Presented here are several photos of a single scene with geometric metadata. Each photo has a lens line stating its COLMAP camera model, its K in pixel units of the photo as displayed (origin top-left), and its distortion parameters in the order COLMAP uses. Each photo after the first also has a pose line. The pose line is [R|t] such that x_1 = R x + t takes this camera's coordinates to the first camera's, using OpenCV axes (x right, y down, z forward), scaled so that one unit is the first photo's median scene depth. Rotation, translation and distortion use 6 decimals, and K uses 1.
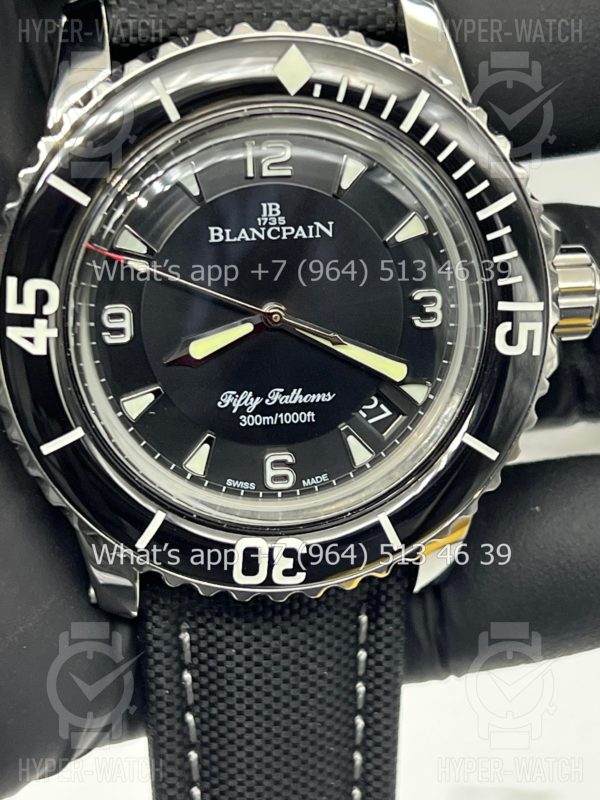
lens RADIAL K [[1839.2, 0, 294.5], [0, 1839.2, 407.9], [0, 0, 1]] dist [0.207077, 0.000000]
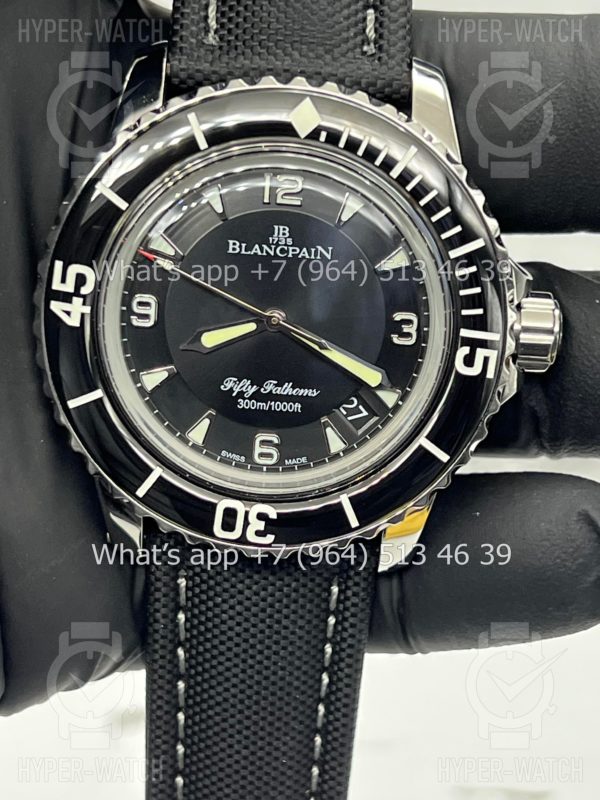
lens RADIAL K [[1839.2, 0, 295.9], [0, 1839.2, 413.1], [0, 0, 1]] dist [0.207077, 0.000000]
pose [[0.981611, 0.120249, -0.148256, 0.188076], [-0.125615, 0.991702, -0.027346, 0.041783], [0.143738, 0.045467, 0.988571, -0.183244]]
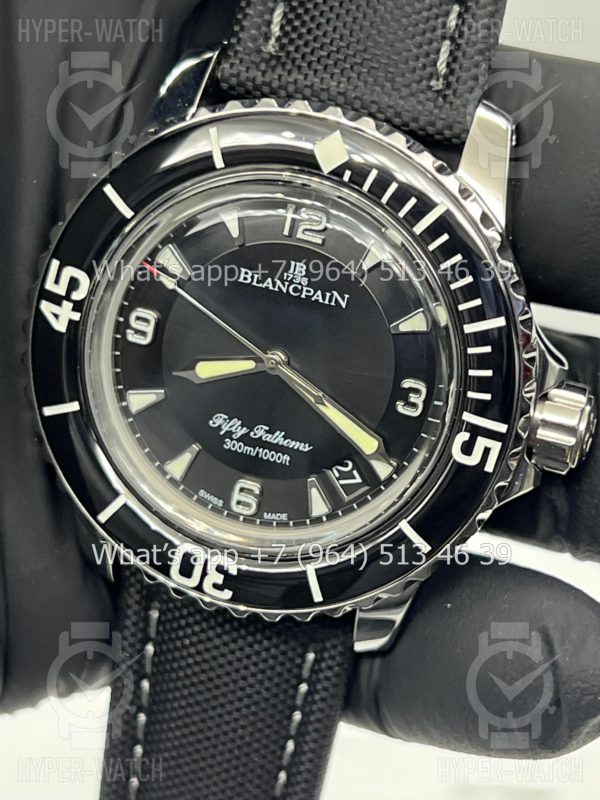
lens RADIAL K [[1839.2, 0, 303.9], [0, 1839.2, 414.4], [0, 0, 1]] dist [0.207077, 0.000000]
pose [[0.889800, 0.307520, -0.337175, 0.384850], [-0.306212, 0.950164, 0.058505, -0.089529], [0.338363, 0.051189, 0.939622, -0.026830]]
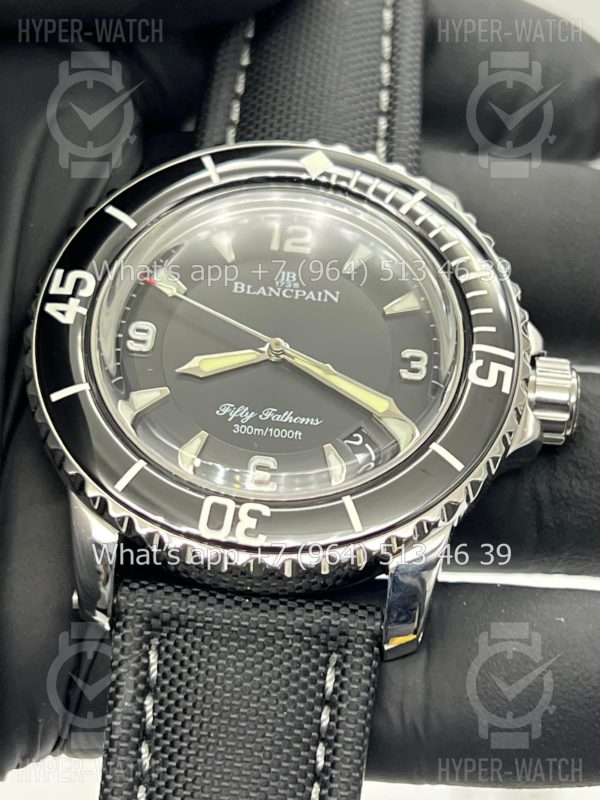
lens RADIAL K [[1839.2, 0, 304.8], [0, 1839.2, 399.1], [0, 0, 1]] dist [0.207077, 0.000000]
pose [[0.981088, 0.043801, -0.188542, 0.222731], [-0.156250, 0.754138, -0.637857, 0.700401], [0.114248, 0.655253, 0.746720, 0.167026]]
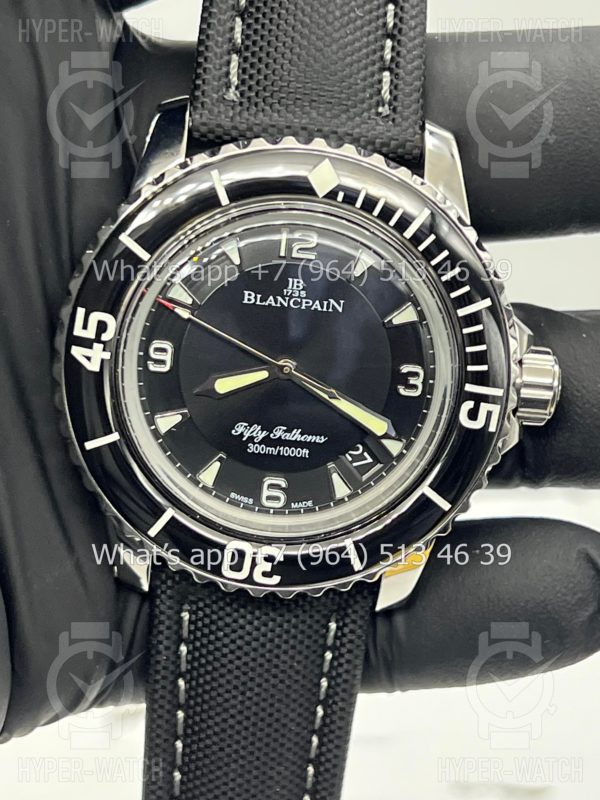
lens RADIAL K [[1839.2, 0, 293.9], [0, 1839.2, 405.9], [0, 0, 1]] dist [0.207077, 0.000000]
pose [[0.982814, 0.149422, -0.108399, 0.132735], [-0.152488, 0.988092, -0.020525, -0.000034], [0.104041, 0.036702, 0.993896, -0.235609]]
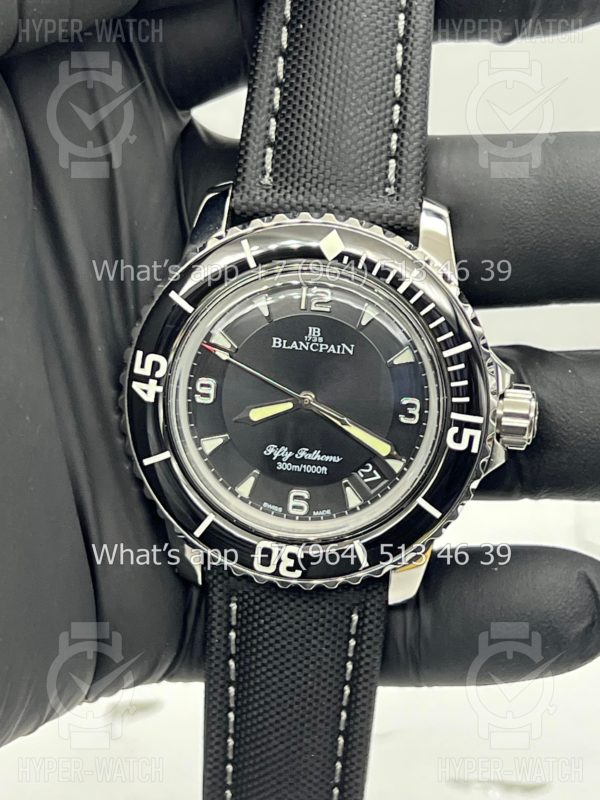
lens RADIAL K [[1839.2, 0, 297.4], [0, 1839.2, 394.7], [0, 0, 1]] dist [0.207077, 0.000000]
pose [[0.958543, 0.143476, -0.246191, 0.355590], [-0.160031, 0.985920, -0.048503, 0.020675], [0.235766, 0.085890, 0.968007, -0.477626]]
